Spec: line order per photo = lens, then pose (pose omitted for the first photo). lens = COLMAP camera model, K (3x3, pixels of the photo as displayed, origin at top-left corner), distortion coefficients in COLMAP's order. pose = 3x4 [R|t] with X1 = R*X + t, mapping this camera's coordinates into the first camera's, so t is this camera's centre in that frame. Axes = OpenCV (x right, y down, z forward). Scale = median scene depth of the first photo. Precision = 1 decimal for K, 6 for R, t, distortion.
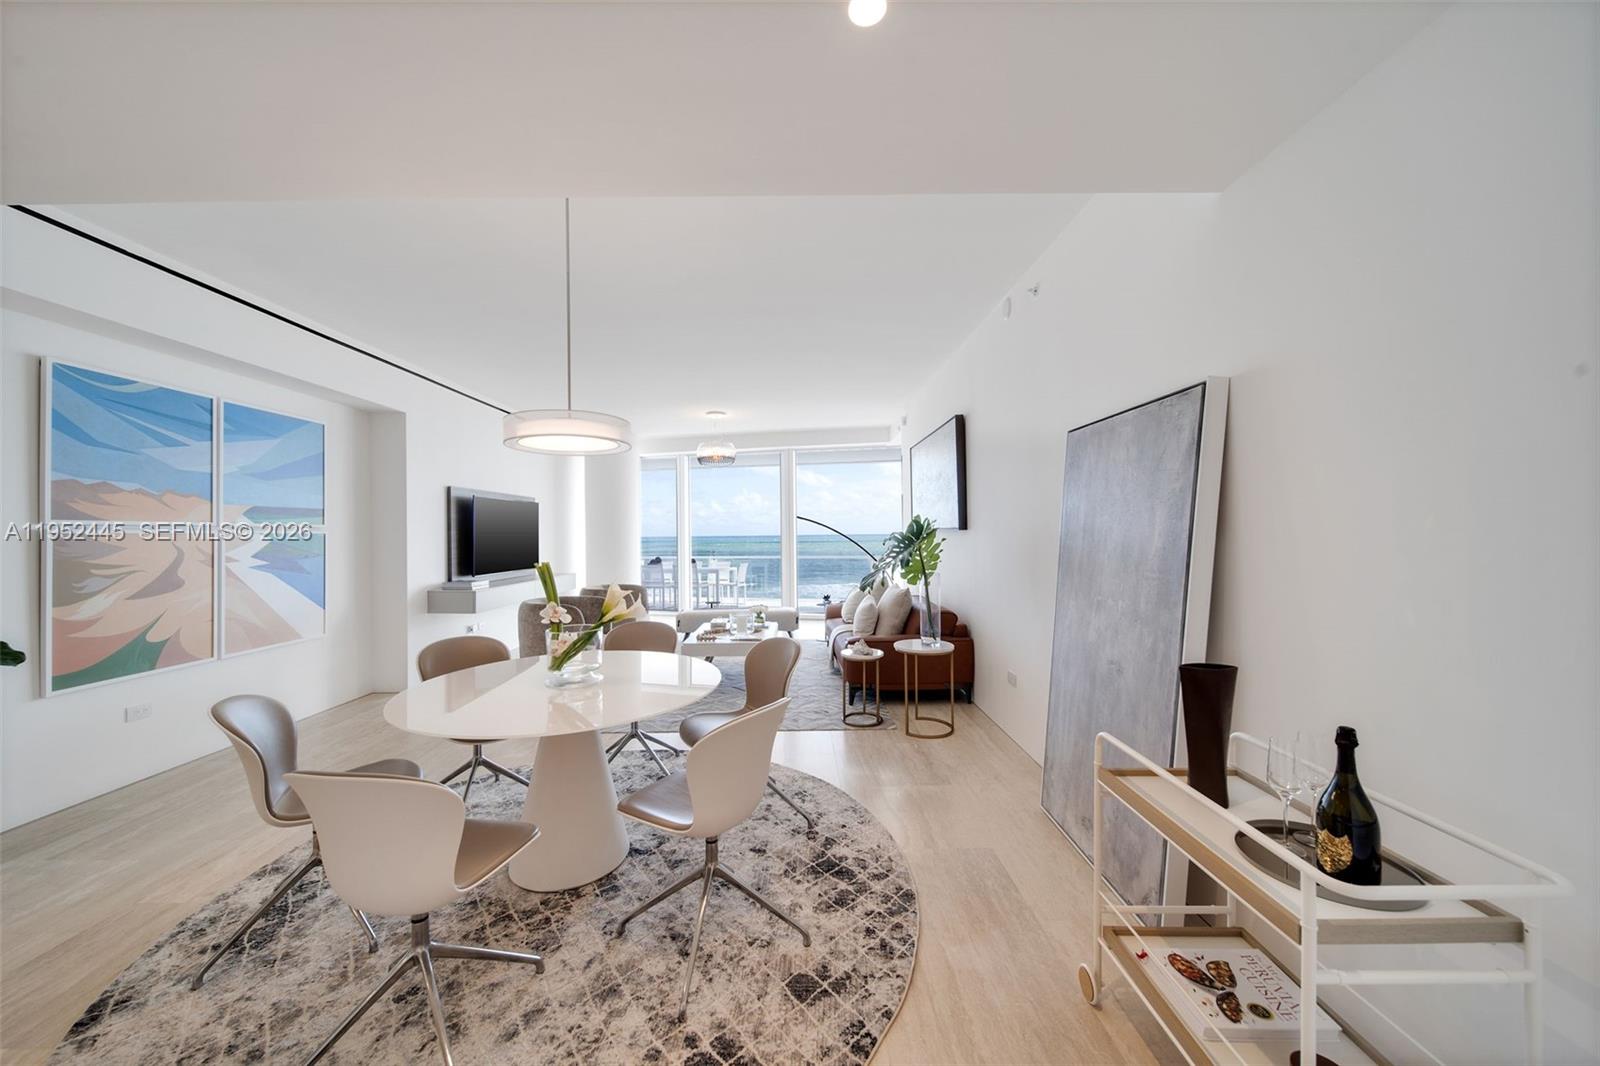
lens RADIAL K [[569.7, 0, 816.8], [0, 569.7, 533.6], [0, 0, 1]] dist [-0.003455, -0.000783]
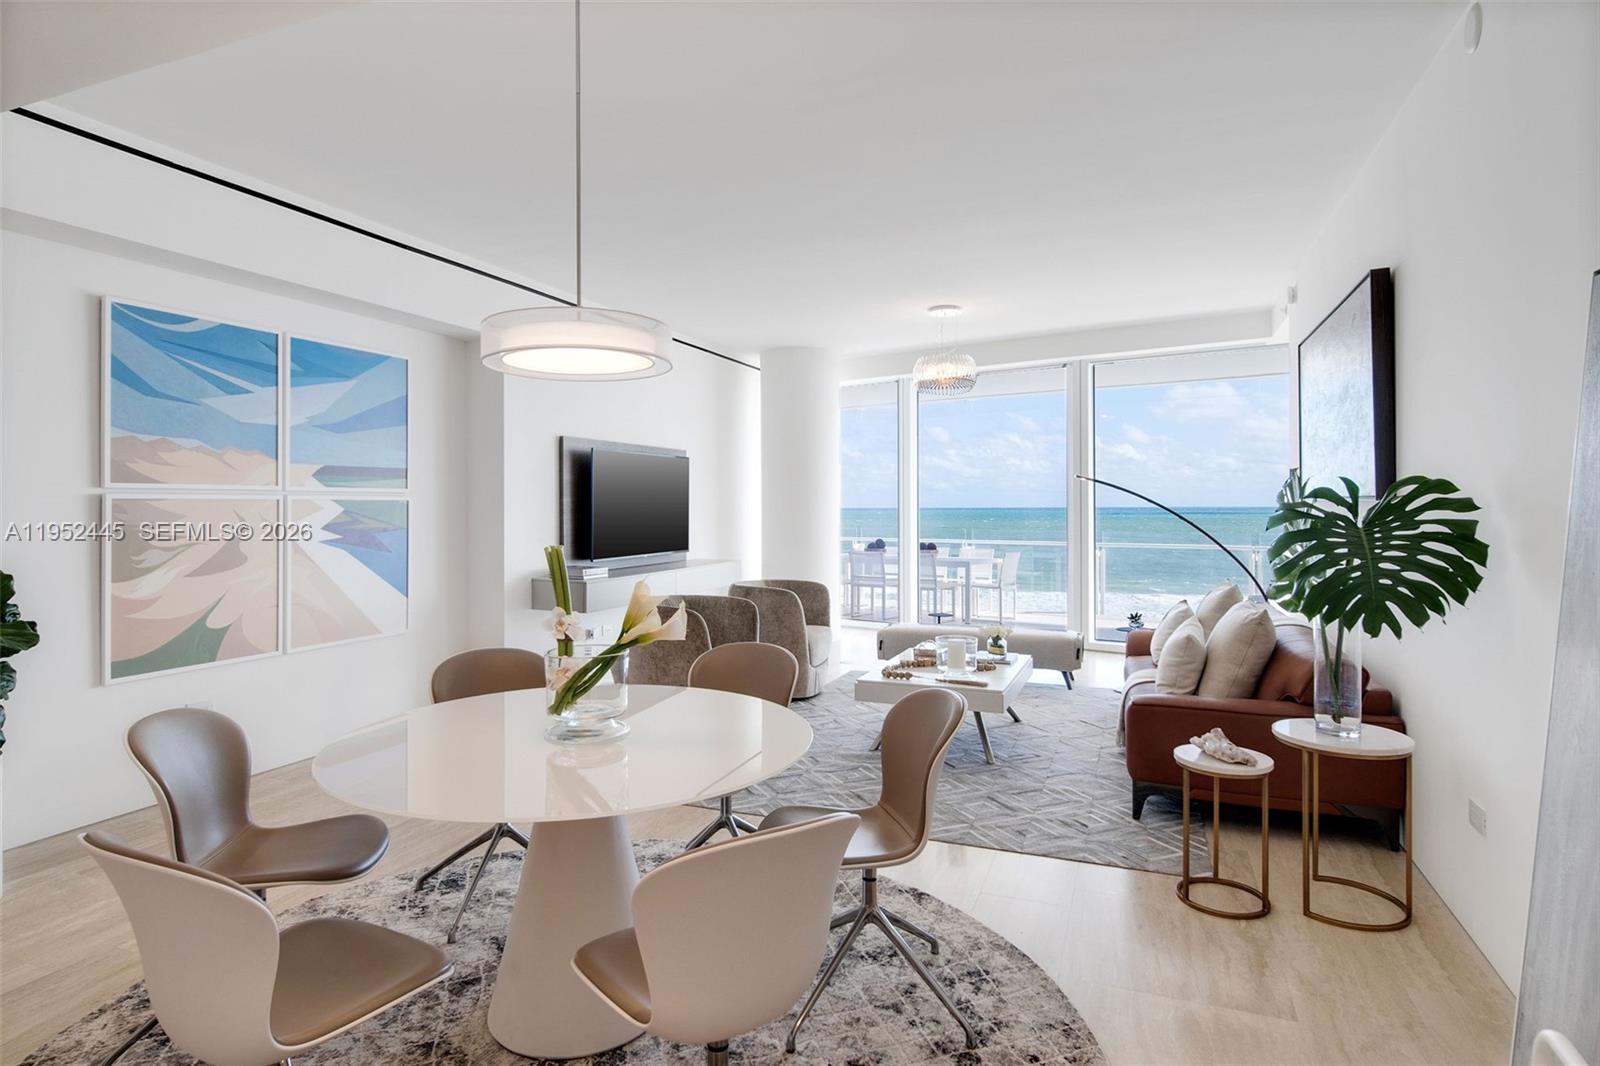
lens RADIAL K [[883.3, 0, 808.3], [0, 883.3, 511.8], [0, 0, 1]] dist [0.003418, -0.005239]
pose [[0.919831, 0.011357, -0.392151, 0.146148], [-0.007284, 0.999903, 0.011873, -0.003320], [0.392247, -0.008065, 0.919824, 0.139848]]
